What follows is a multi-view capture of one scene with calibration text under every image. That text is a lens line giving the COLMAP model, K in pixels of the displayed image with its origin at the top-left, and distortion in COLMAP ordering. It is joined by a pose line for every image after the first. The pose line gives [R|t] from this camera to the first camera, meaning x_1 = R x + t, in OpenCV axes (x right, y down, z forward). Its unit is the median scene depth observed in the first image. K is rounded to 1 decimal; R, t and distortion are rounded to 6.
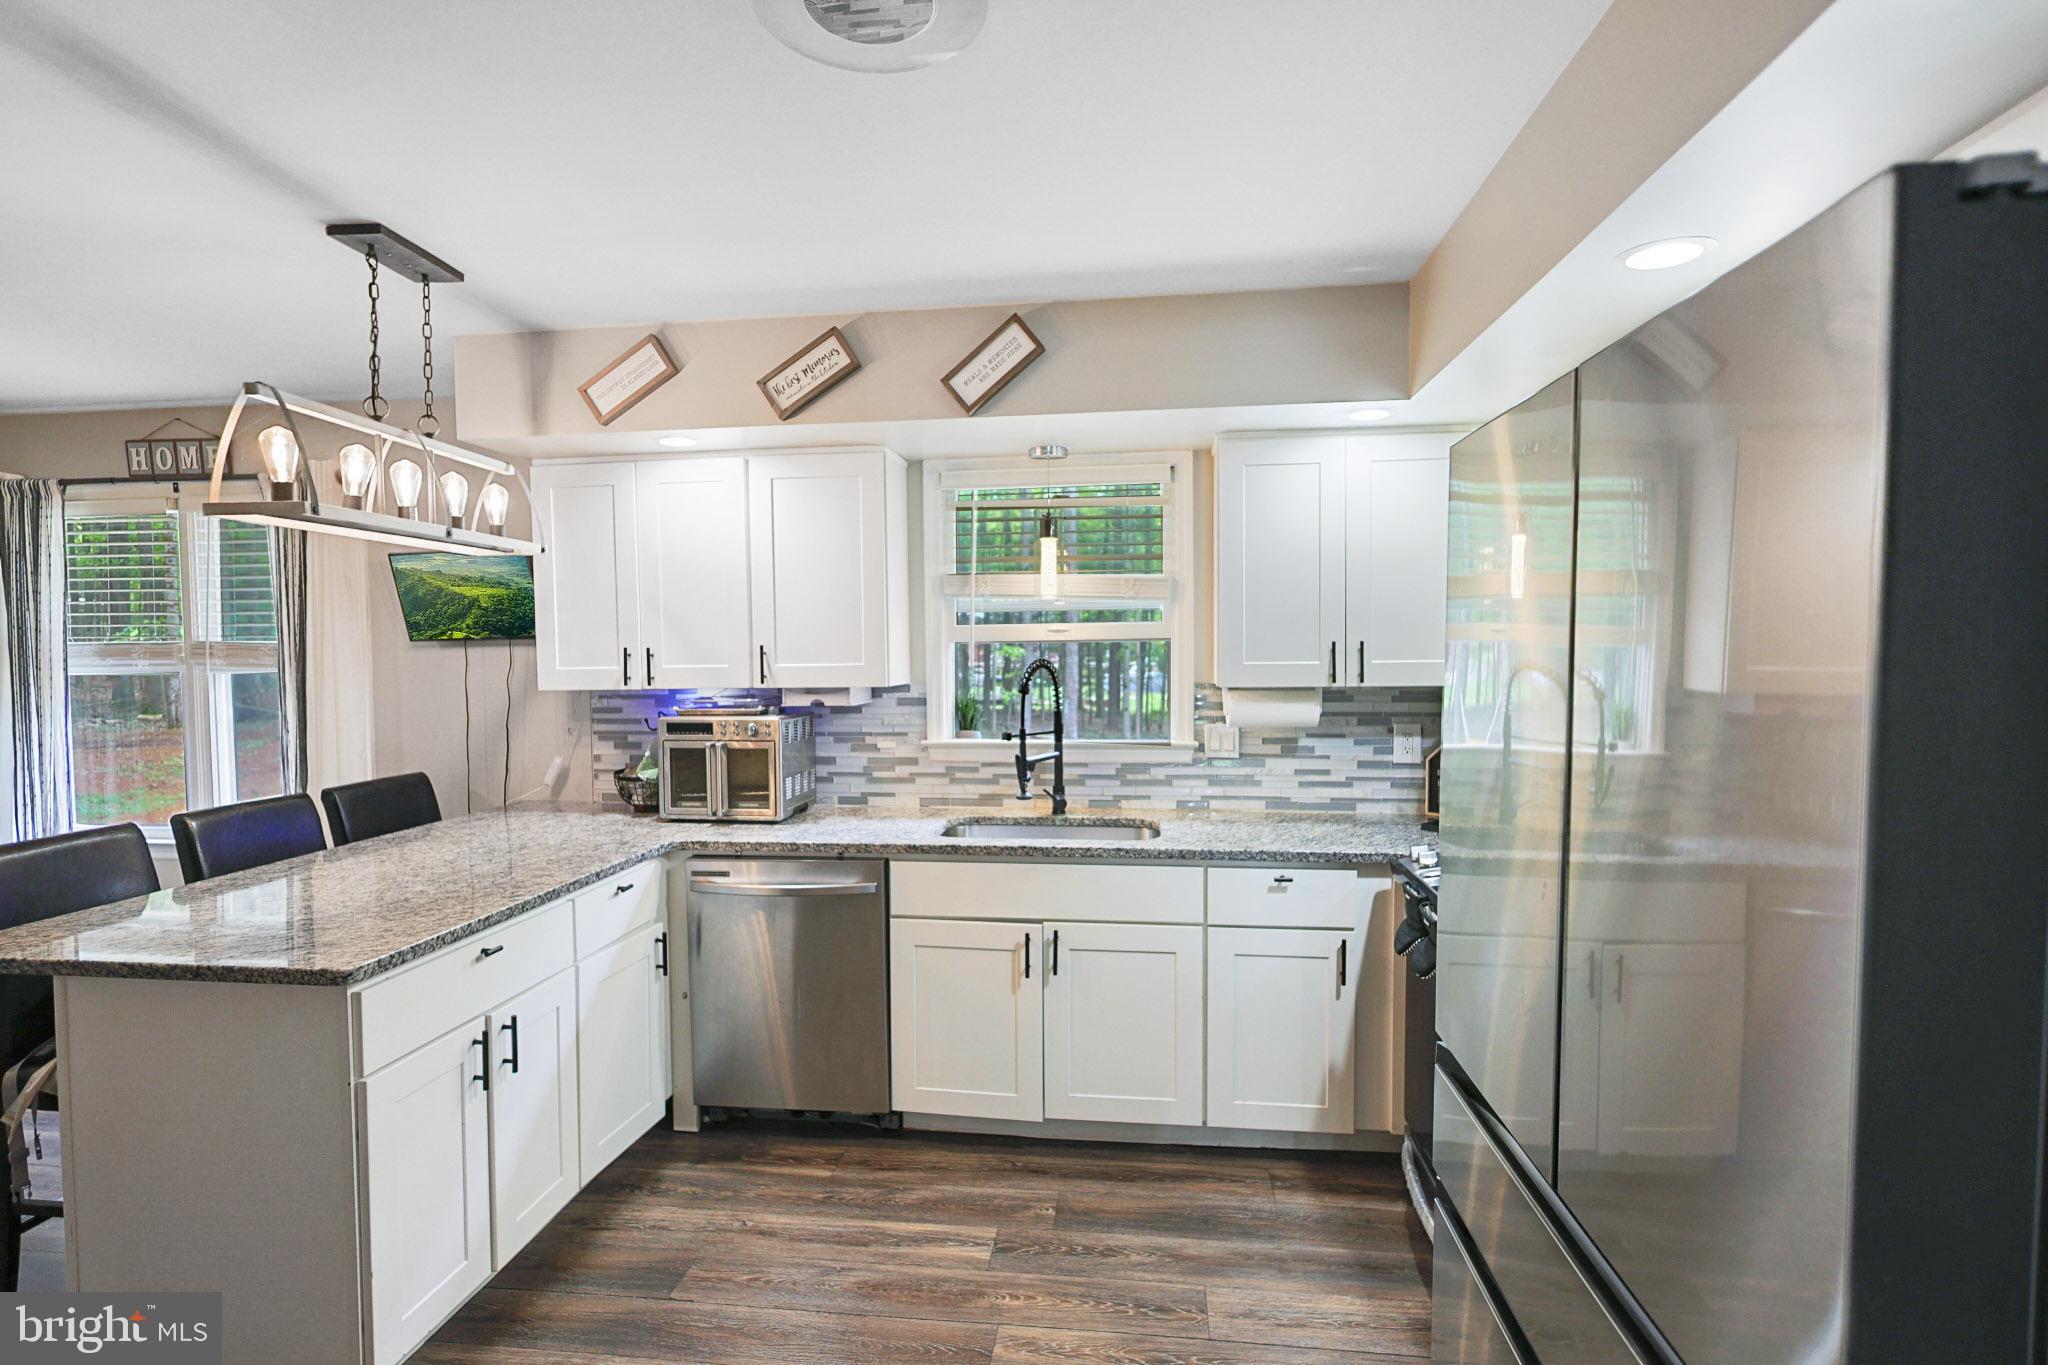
lens RADIAL K [[998.9, 0, 1022.5], [0, 998.9, 684.9], [0, 0, 1]] dist [-0.003226, 0.000104]
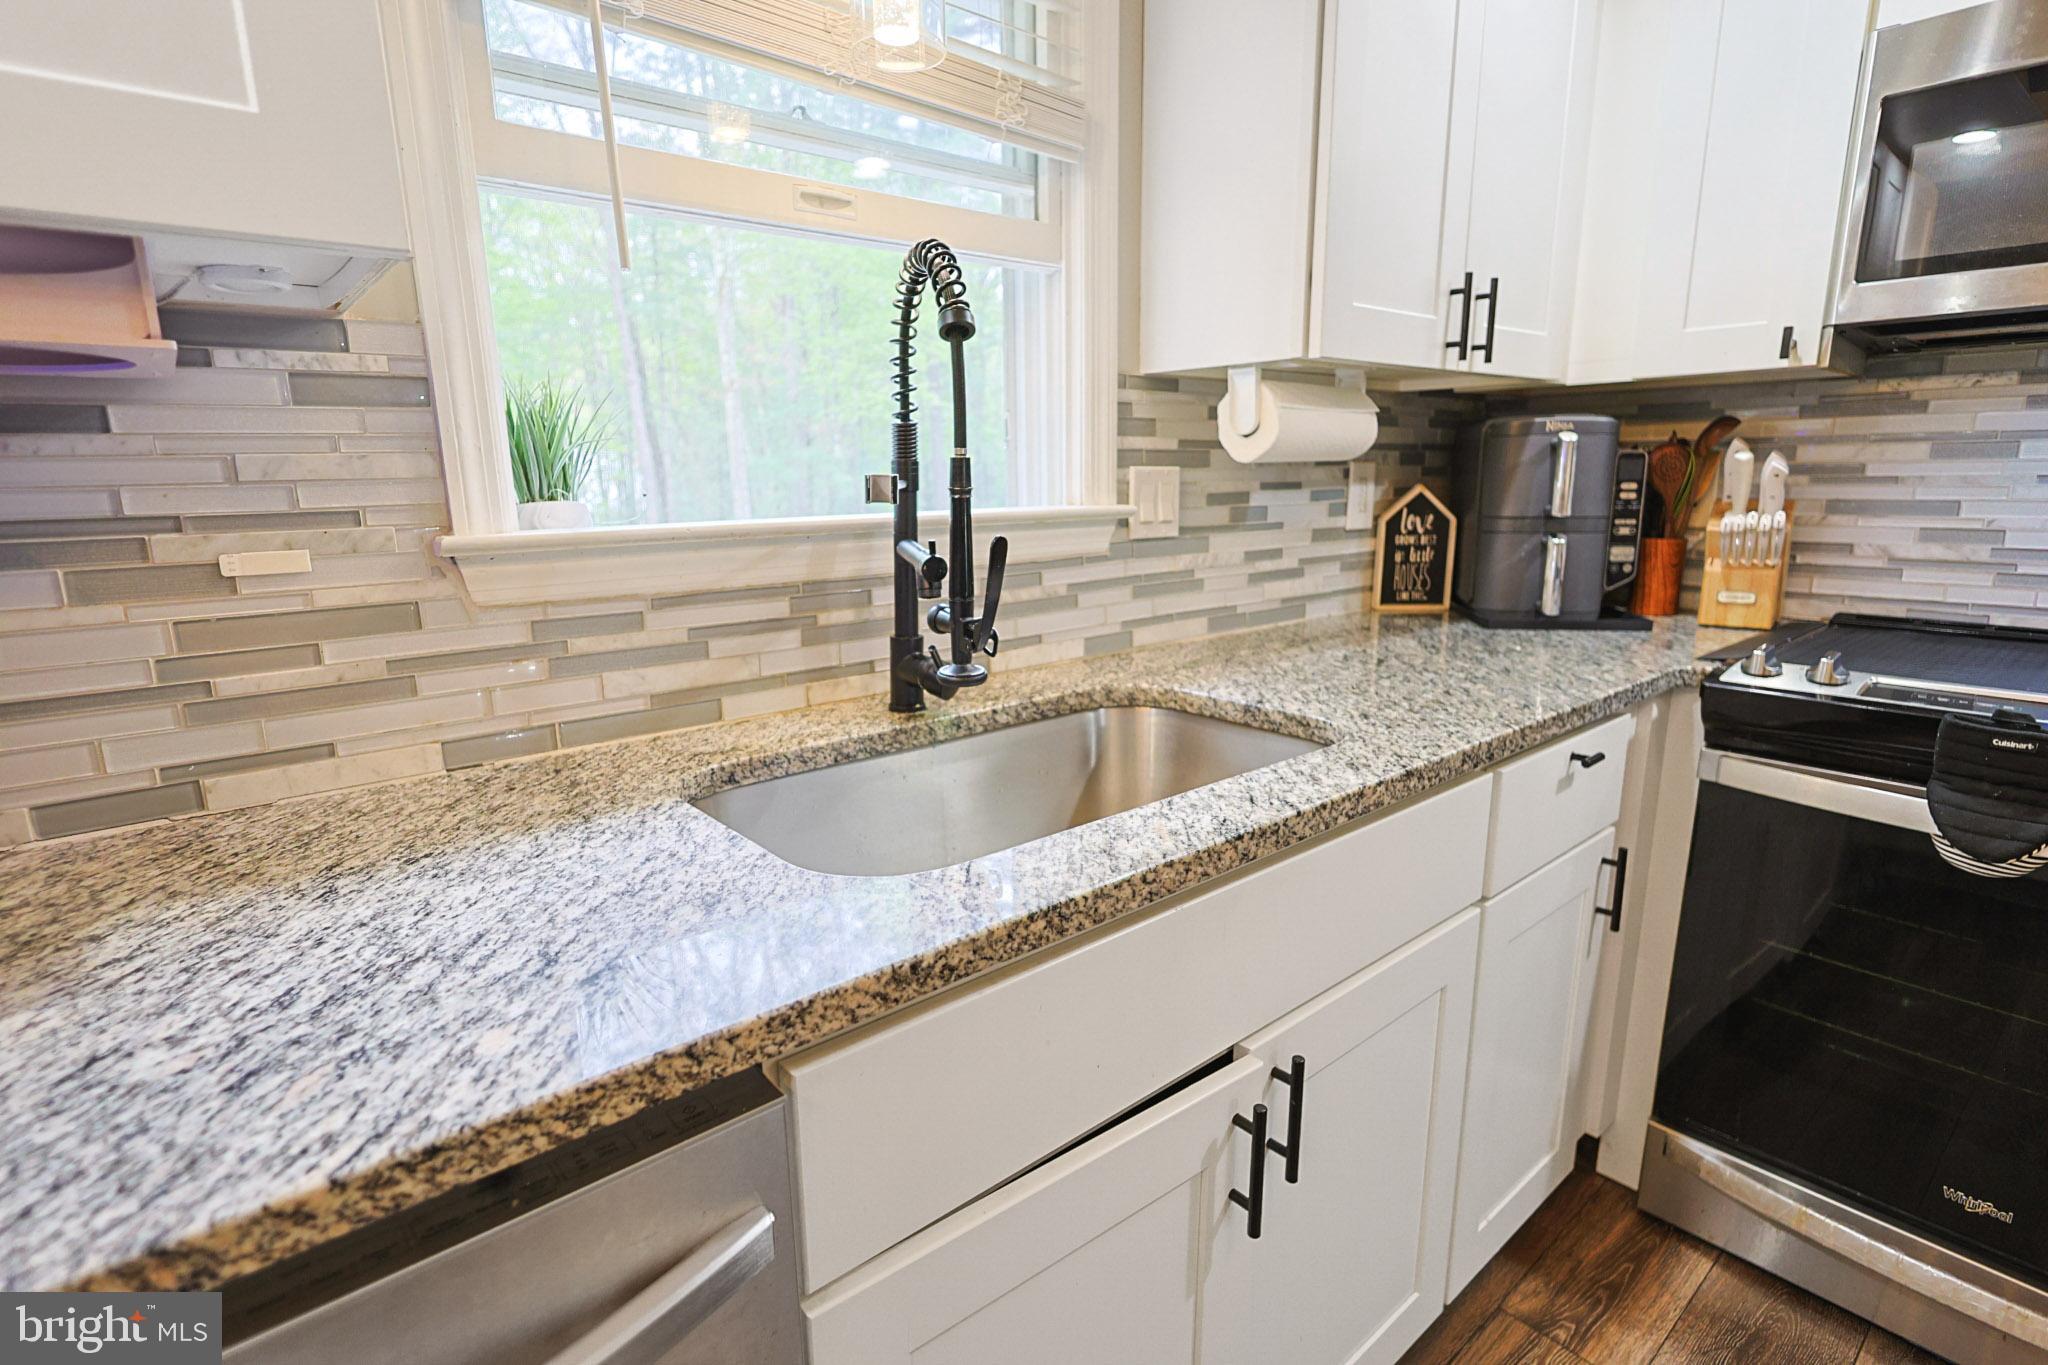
lens RADIAL K [[998.9, 0, 1022.5], [0, 998.9, 684.9], [0, 0, 1]] dist [-0.003226, 0.000104]
pose [[0.674627, -0.155701, 0.721551, -0.205182], [0.036211, 0.983304, 0.178329, 0.055316], [-0.737270, -0.094178, 0.669002, 0.727719]]
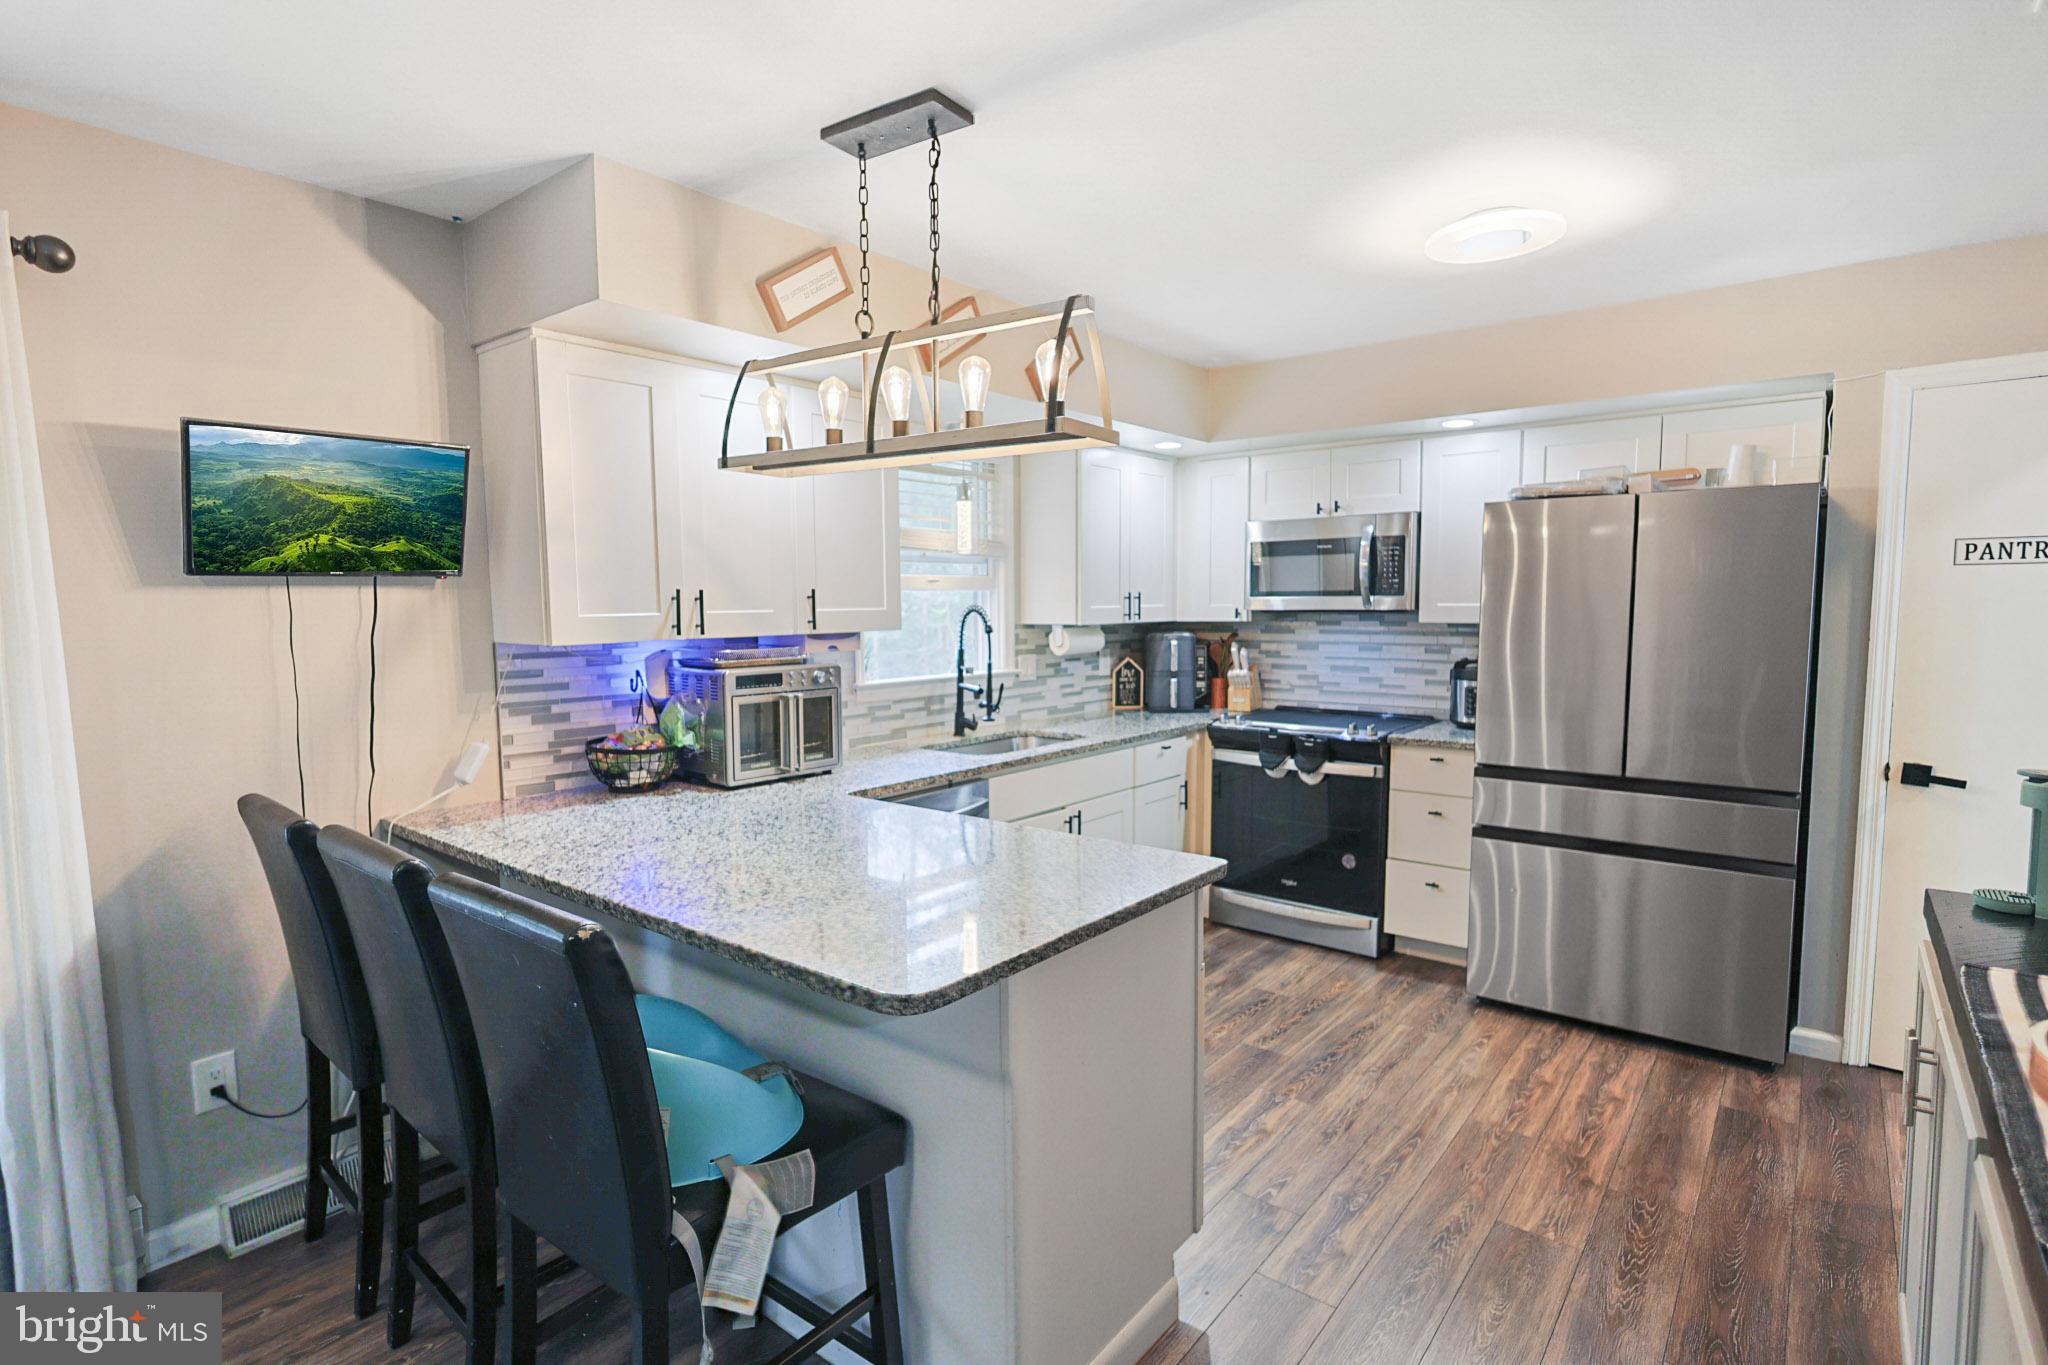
lens RADIAL K [[998.9, 0, 1022.5], [0, 998.9, 684.9], [0, 0, 1]] dist [-0.003226, 0.000104]
pose [[0.524622, -0.065607, 0.848803, -0.936995], [0.035939, 0.997844, 0.054914, 0.006282], [-0.850576, 0.001696, 0.525849, 0.316718]]
